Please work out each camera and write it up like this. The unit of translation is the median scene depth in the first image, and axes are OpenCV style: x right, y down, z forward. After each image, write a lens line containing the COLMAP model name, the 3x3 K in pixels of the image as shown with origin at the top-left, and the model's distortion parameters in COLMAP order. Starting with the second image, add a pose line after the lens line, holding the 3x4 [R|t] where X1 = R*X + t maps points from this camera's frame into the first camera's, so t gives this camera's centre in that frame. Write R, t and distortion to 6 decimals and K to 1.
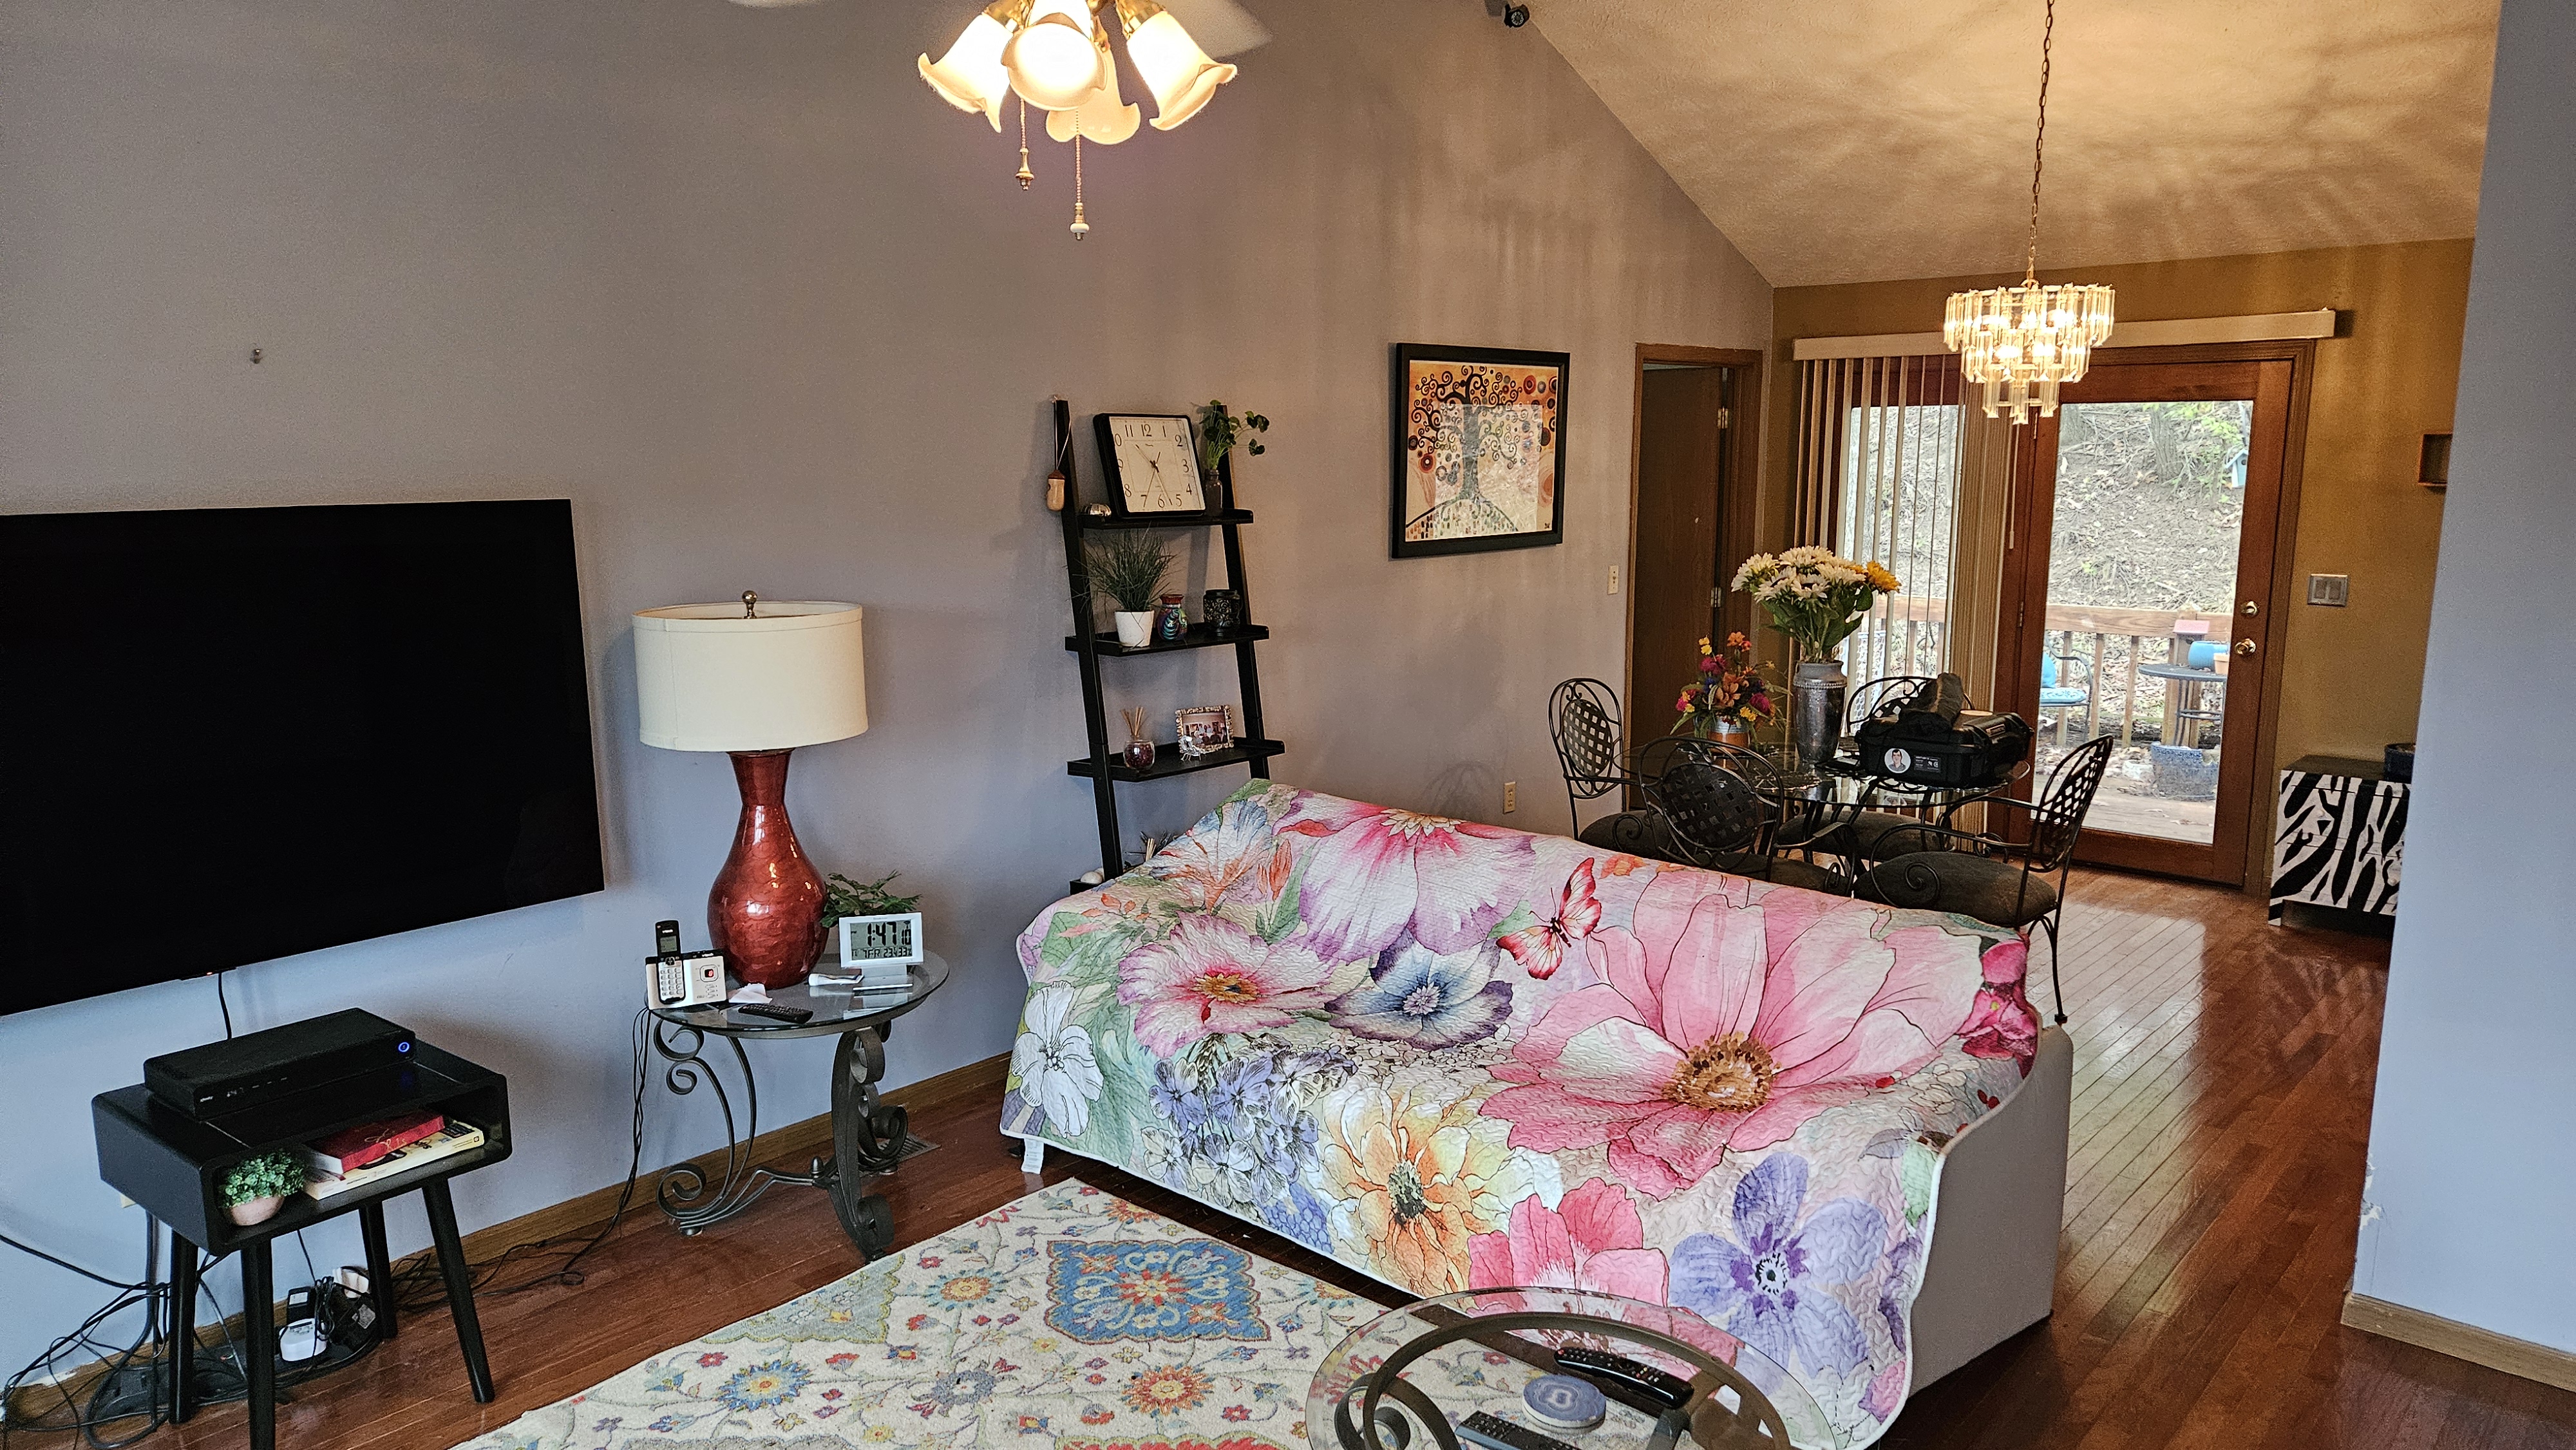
lens RADIAL K [[1693.9, 0, 1256.6], [0, 1693.9, 719.6], [0, 0, 1]] dist [0.042091, -0.029824]
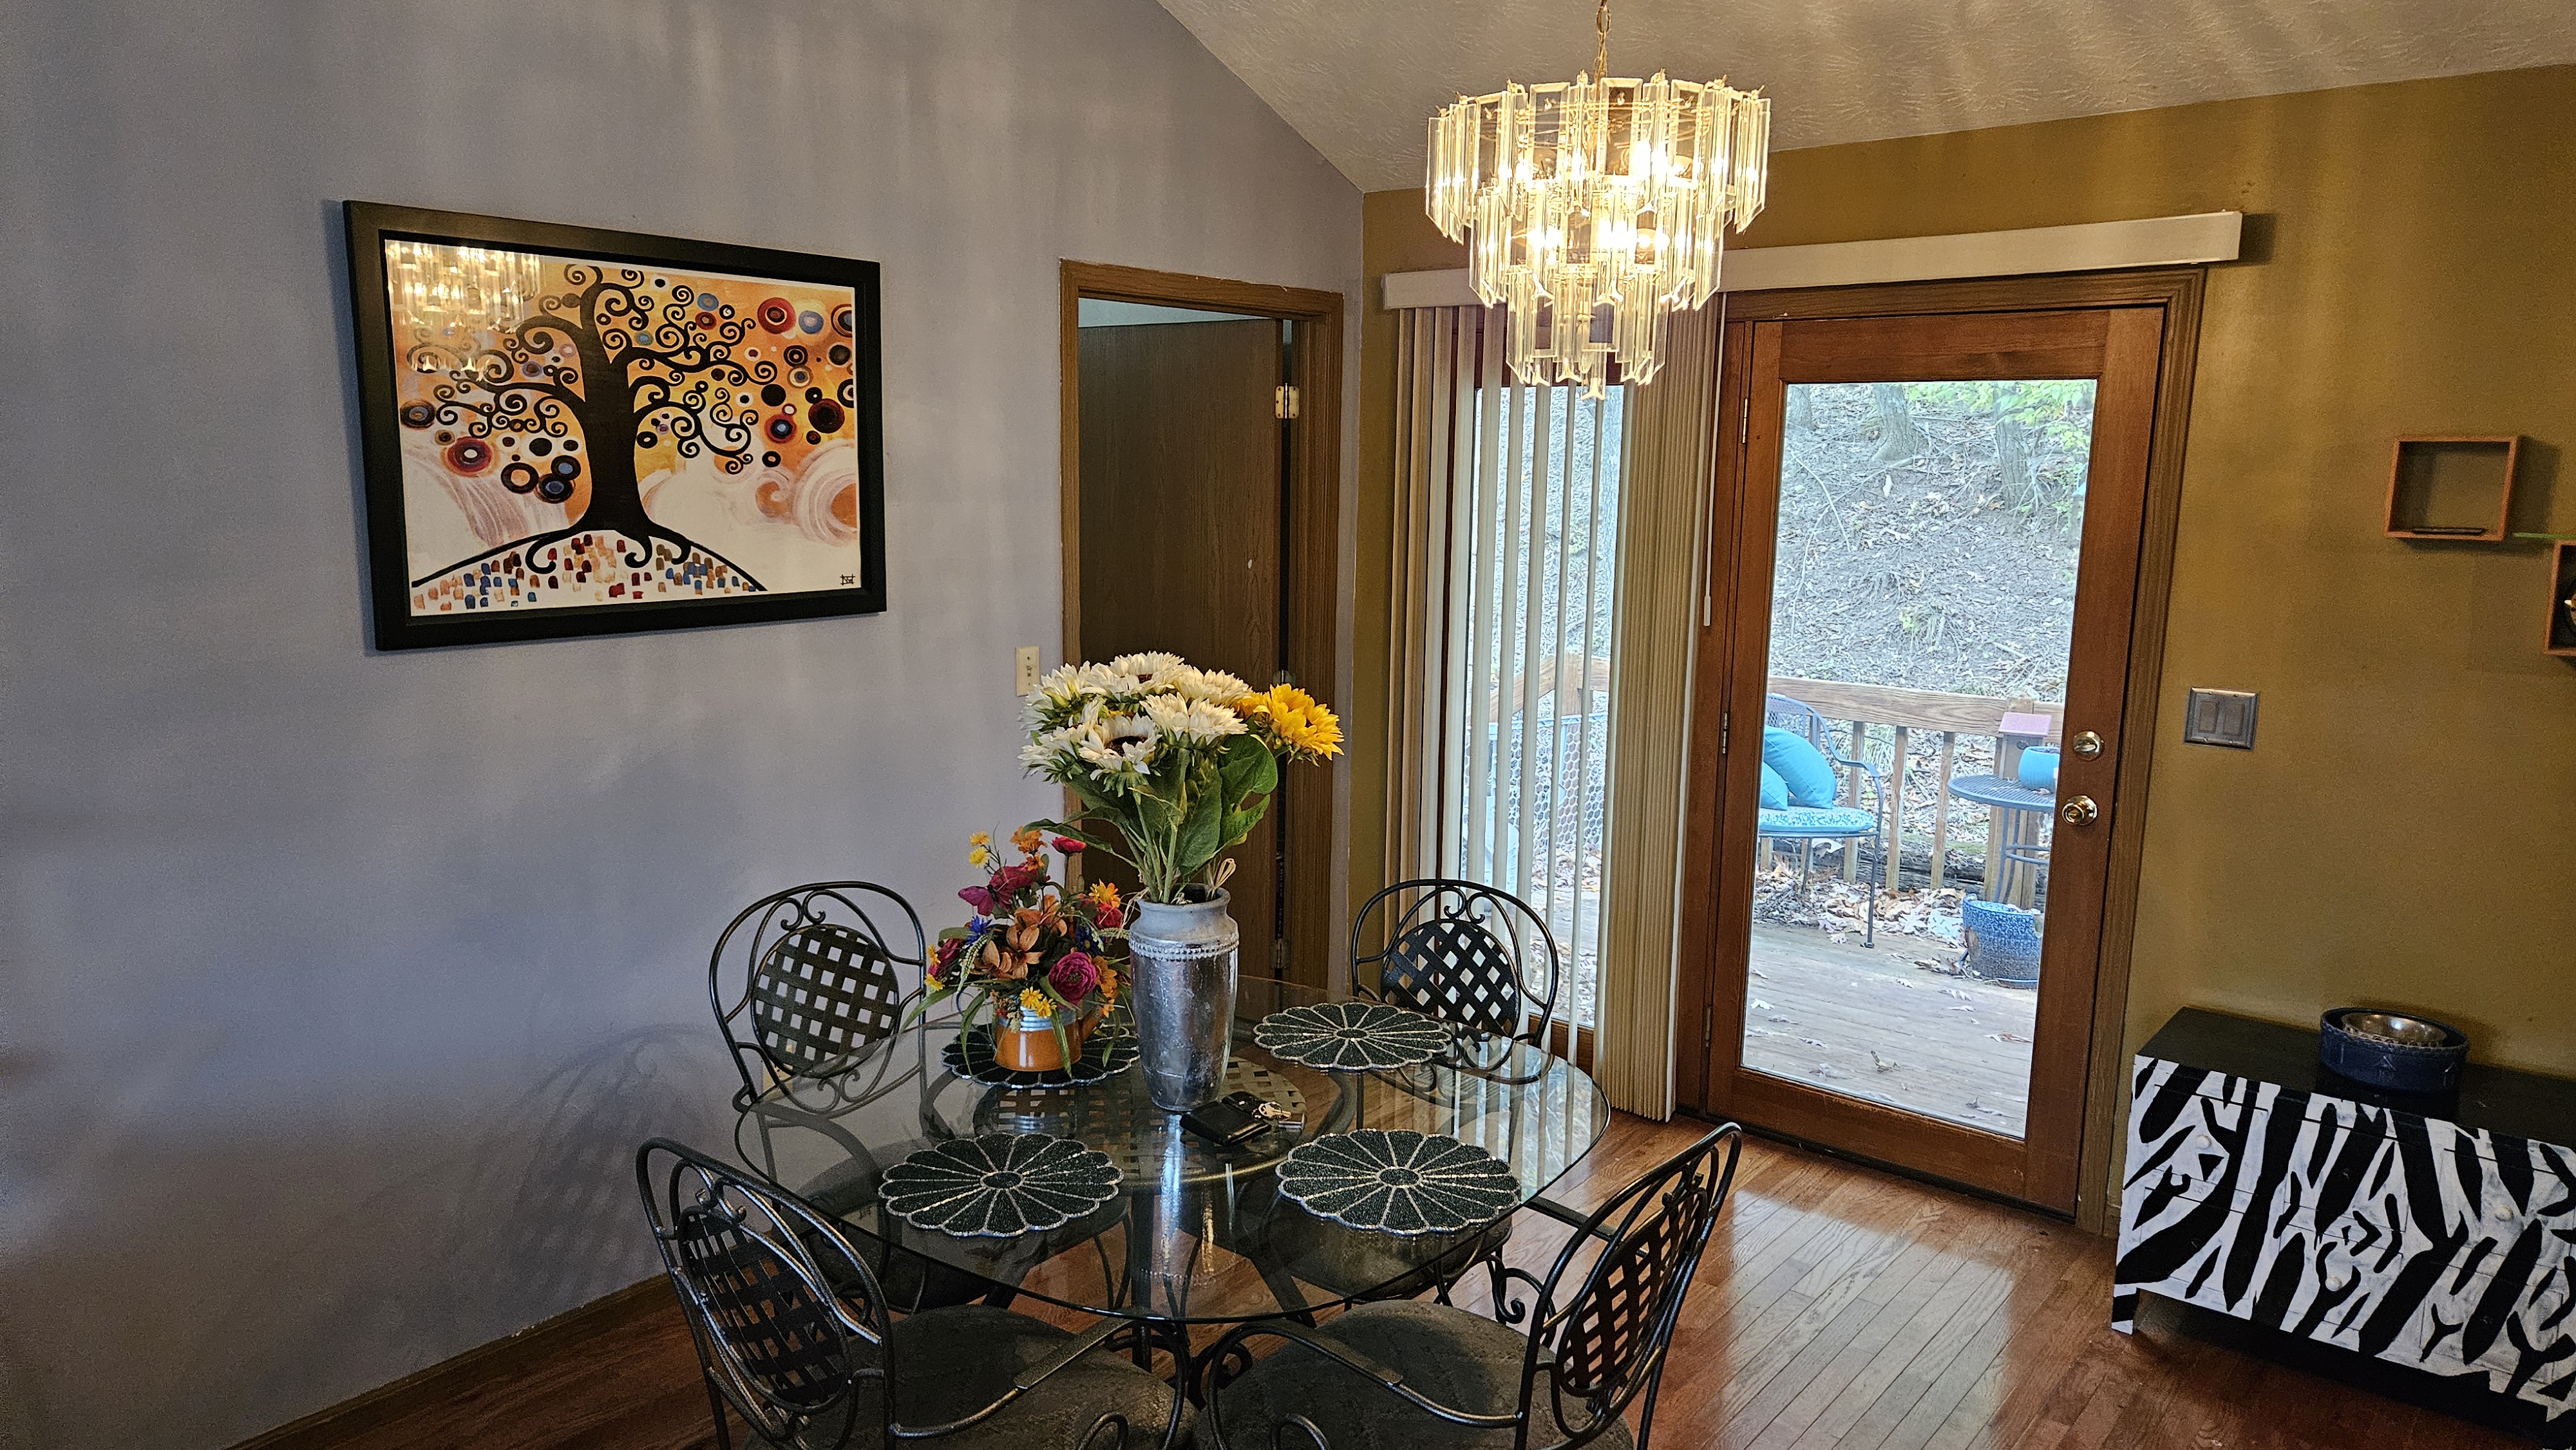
lens RADIAL K [[1634.0, 0, 1288.0], [0, 1634.0, 725.0], [0, 0, 1]] dist [0.064680, -0.052182]
pose [[0.998703, 0.010003, 0.049923, 0.303449], [-0.010283, 0.999933, 0.005353, -0.075847], [-0.049866, -0.005859, 0.998739, 0.490134]]
